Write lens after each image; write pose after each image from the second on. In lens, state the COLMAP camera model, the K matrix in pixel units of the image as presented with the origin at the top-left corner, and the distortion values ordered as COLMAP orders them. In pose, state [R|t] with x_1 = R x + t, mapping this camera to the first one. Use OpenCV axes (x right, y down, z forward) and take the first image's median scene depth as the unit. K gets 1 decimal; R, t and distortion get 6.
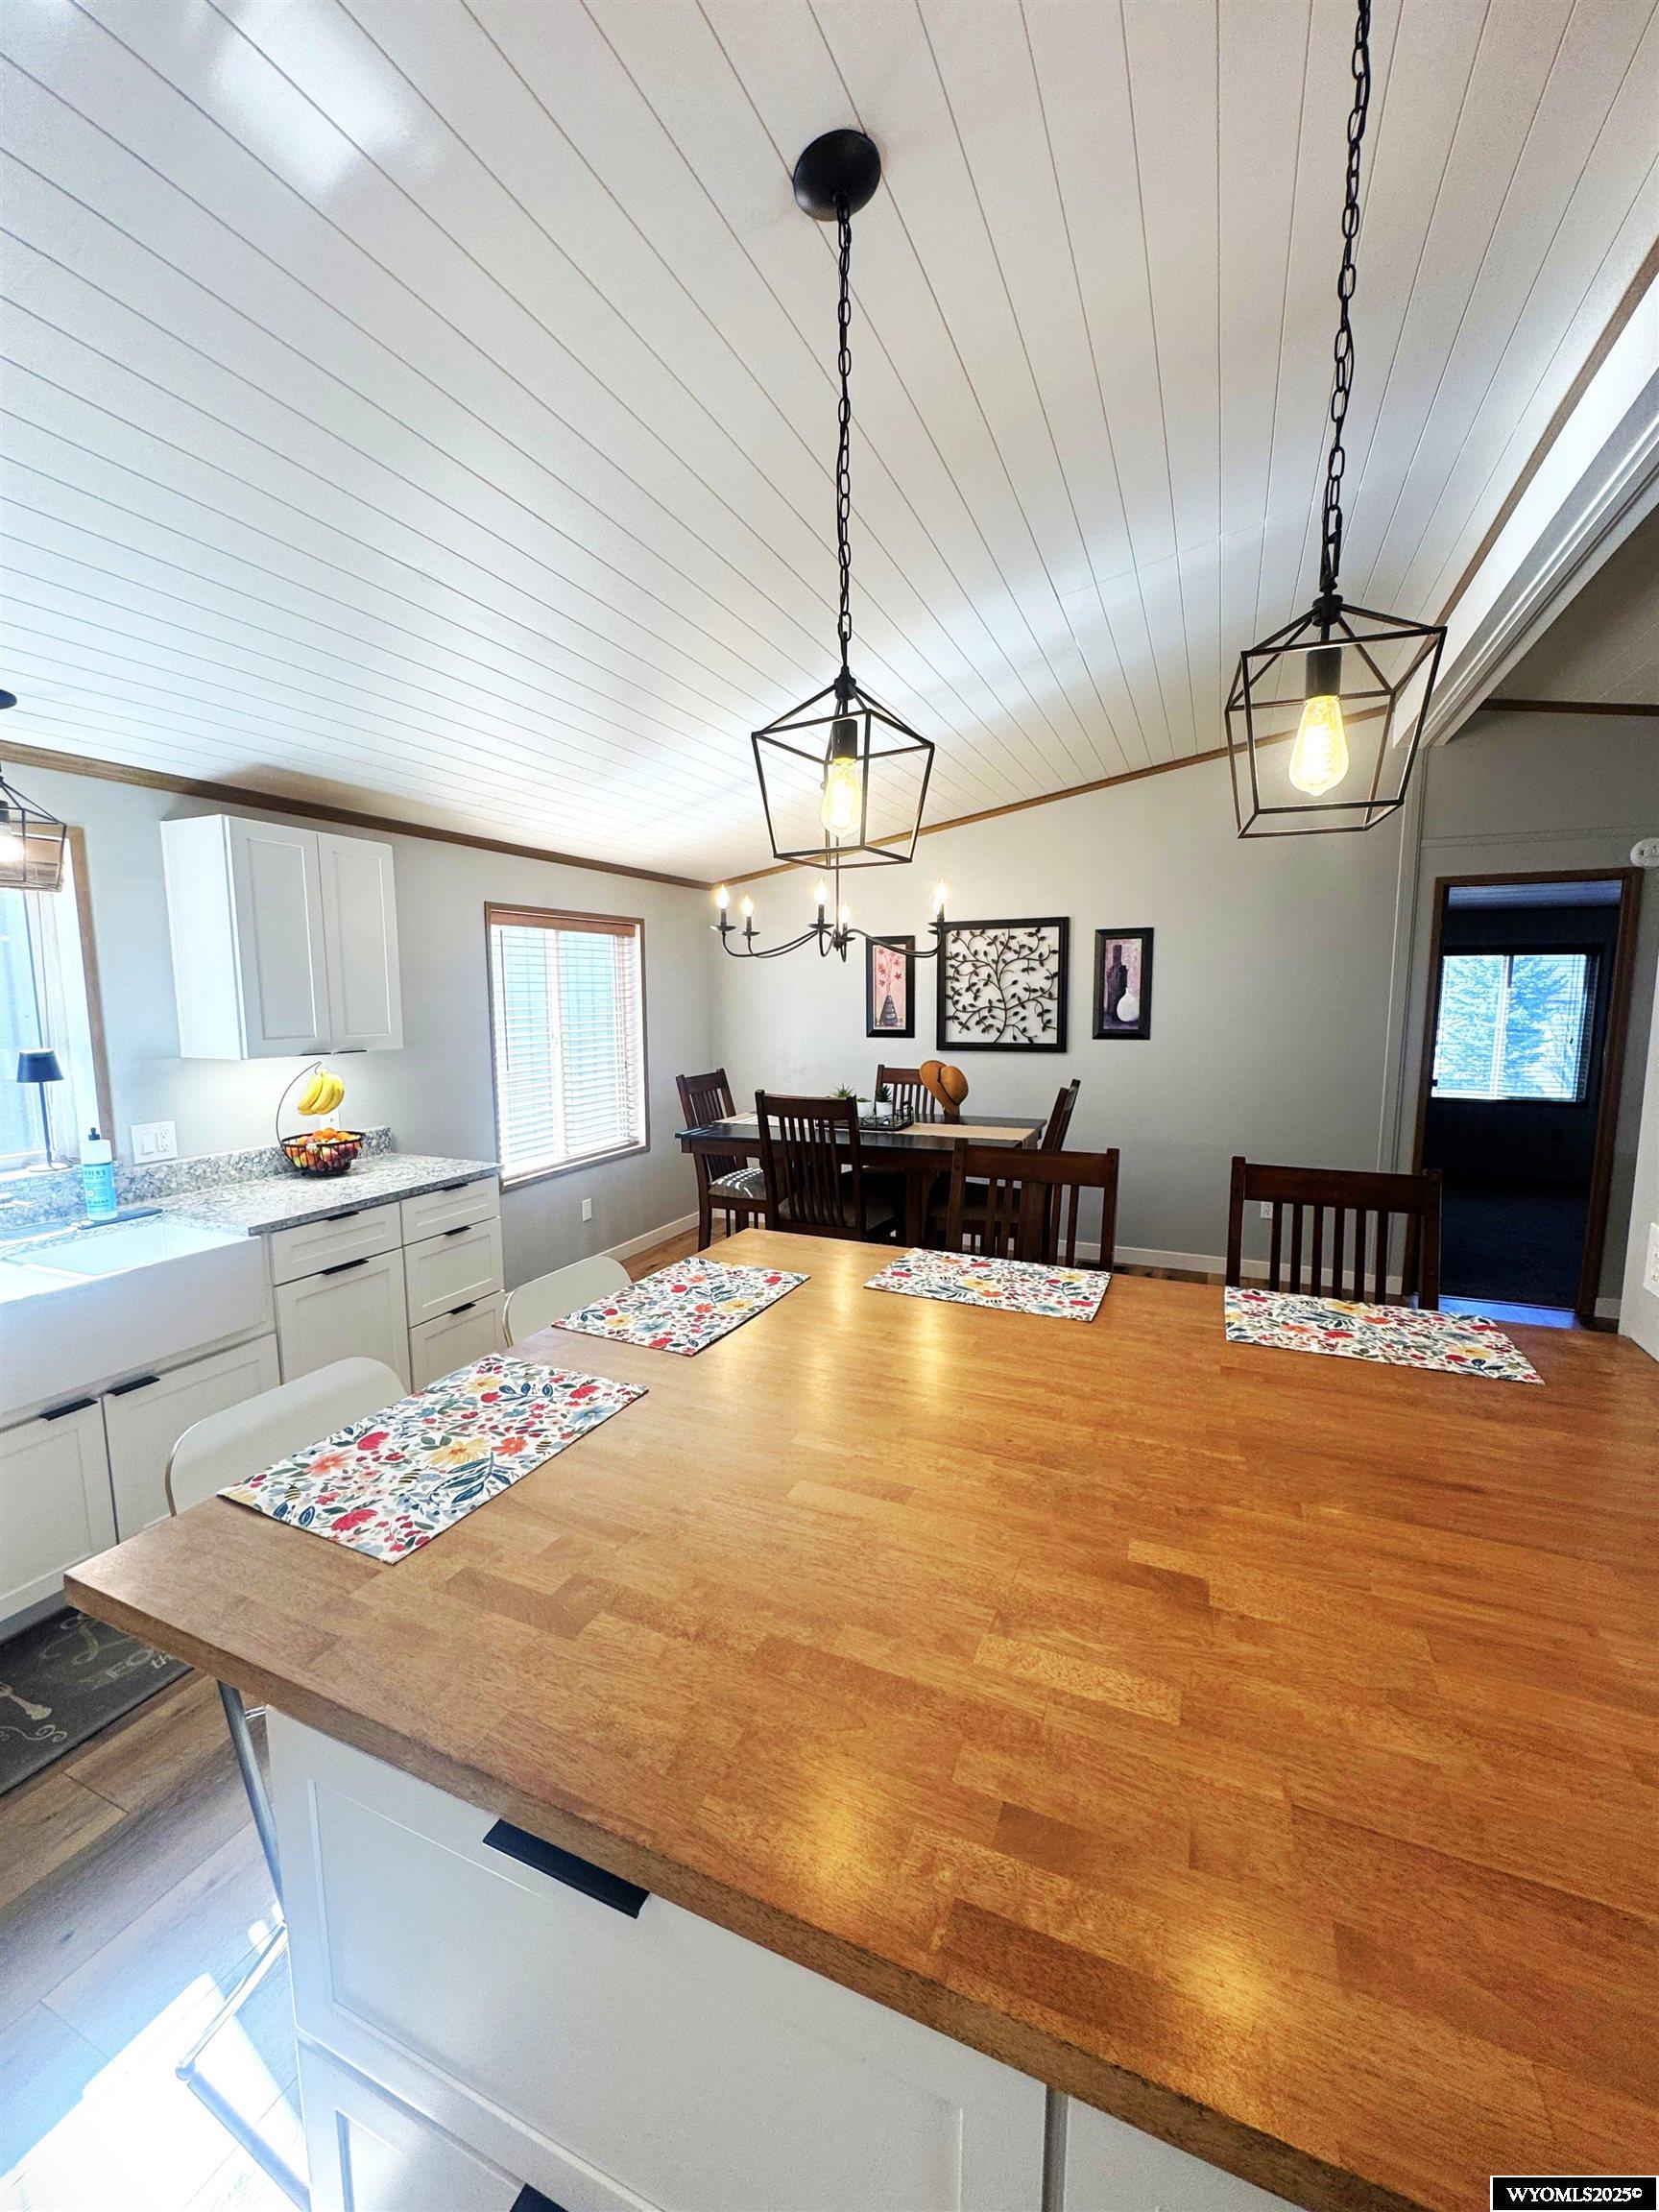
lens RADIAL K [[886.1, 0, 825.8], [0, 886.1, 1103.9], [0, 0, 1]] dist [-0.004344, 0.000312]
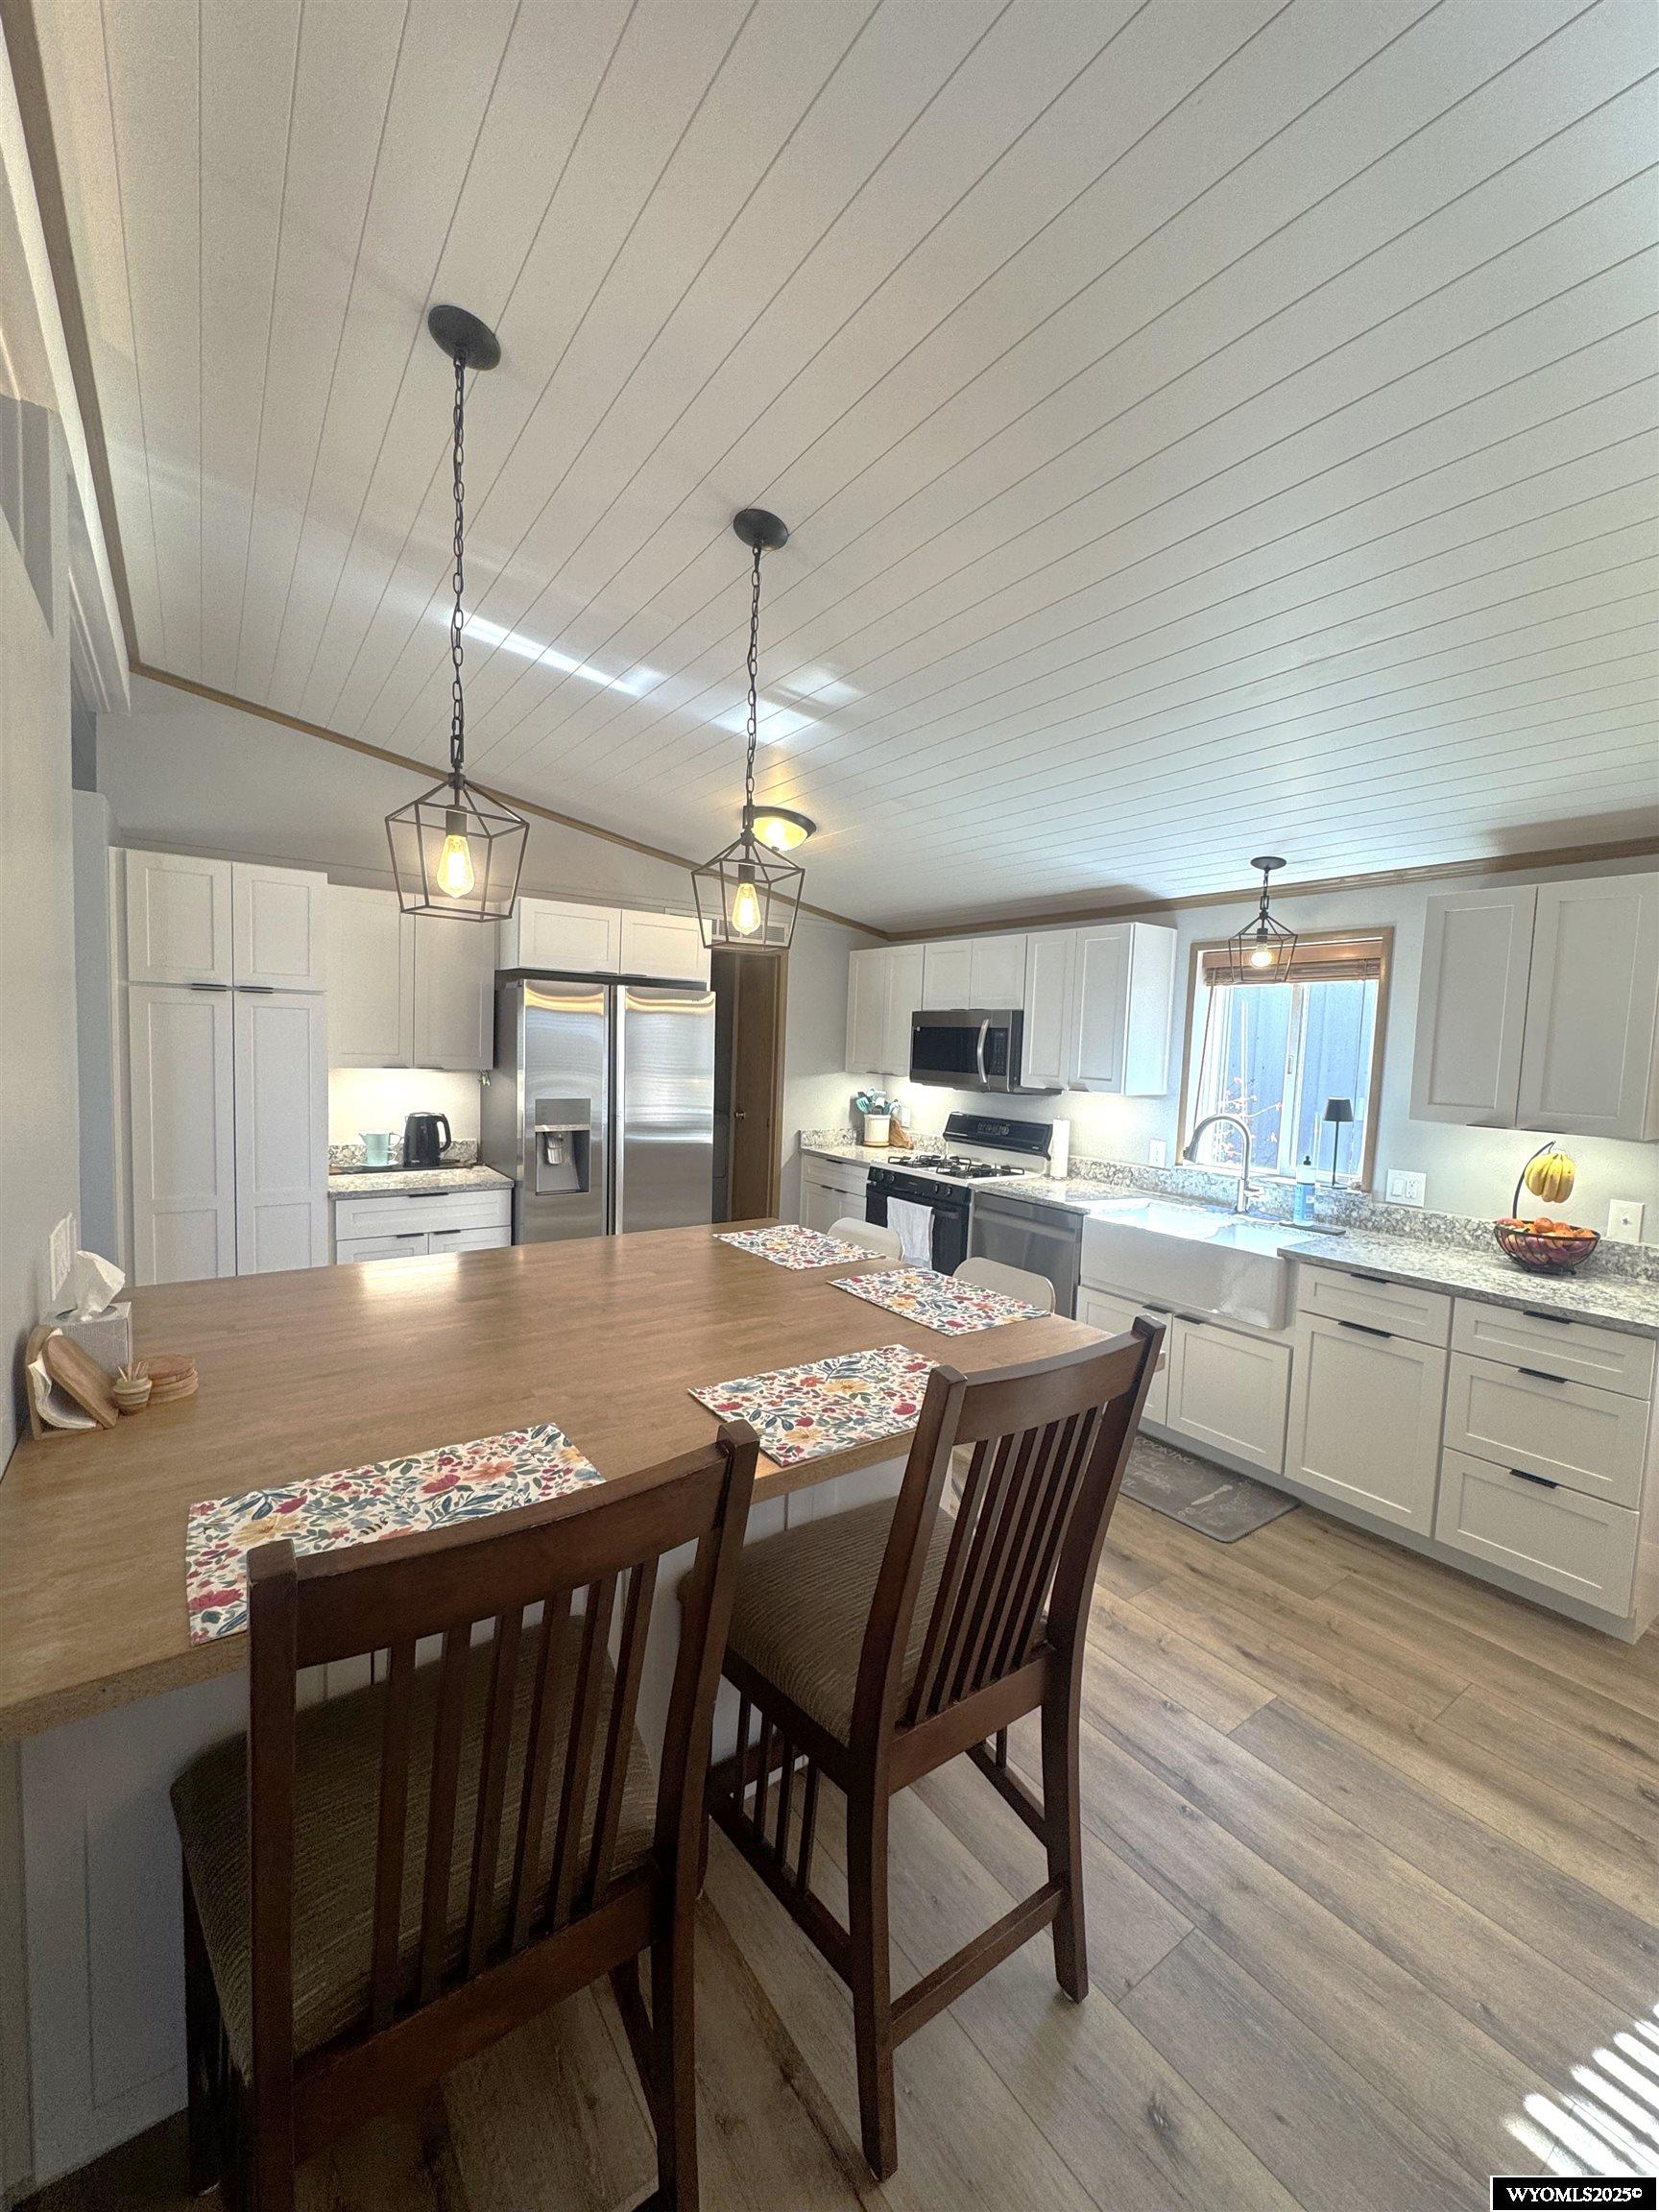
lens RADIAL K [[886.1, 0, 825.8], [0, 886.1, 1103.6], [0, 0, 1]] dist [-0.004344, 0.000312]
pose [[-0.515279, 0.044625, -0.855860, 0.950546], [-0.139544, 0.980948, 0.135160, -0.179747], [0.845586, 0.189075, -0.499235, 1.454669]]
